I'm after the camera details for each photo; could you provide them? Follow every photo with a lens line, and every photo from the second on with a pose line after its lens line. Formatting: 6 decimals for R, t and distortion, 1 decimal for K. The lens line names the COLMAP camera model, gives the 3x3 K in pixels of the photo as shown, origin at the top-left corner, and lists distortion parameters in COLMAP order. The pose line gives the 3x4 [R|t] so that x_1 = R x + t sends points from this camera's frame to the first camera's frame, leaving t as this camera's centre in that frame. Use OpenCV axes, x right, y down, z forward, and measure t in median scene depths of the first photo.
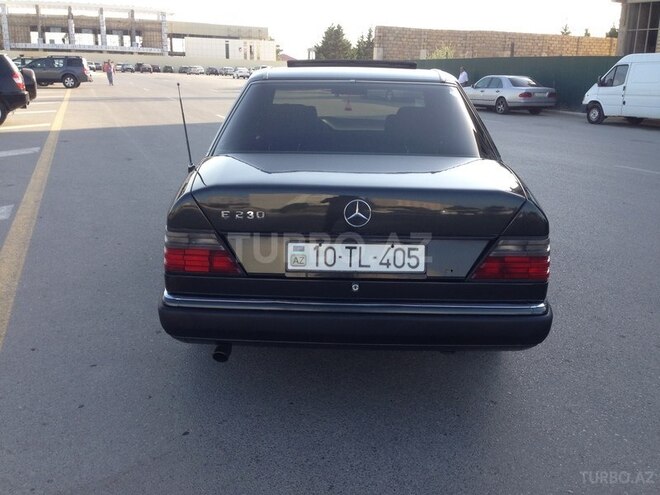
lens RADIAL K [[621.7, 0, 329.2], [0, 621.7, 252.8], [0, 0, 1]] dist [0.147988, -0.284932]
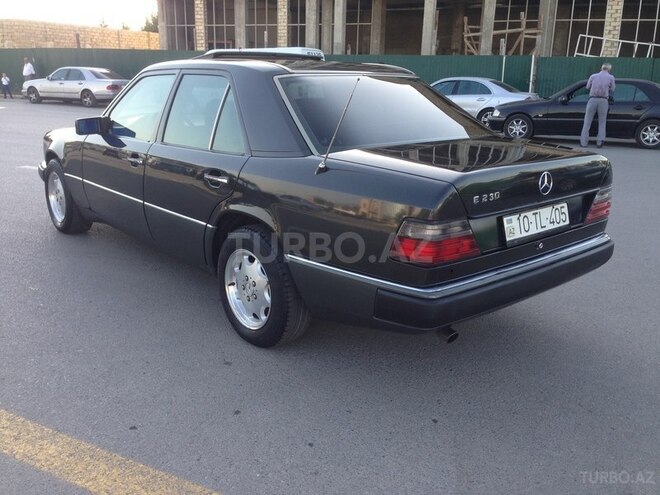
lens RADIAL K [[621.7, 0, 329.2], [0, 621.7, 252.8], [0, 0, 1]] dist [0.147988, -0.284932]
pose [[0.728742, -0.189663, 0.658000, -0.139031], [0.182077, 0.979958, 0.080811, -0.013638], [-0.660139, 0.060916, 0.748669, 0.047911]]
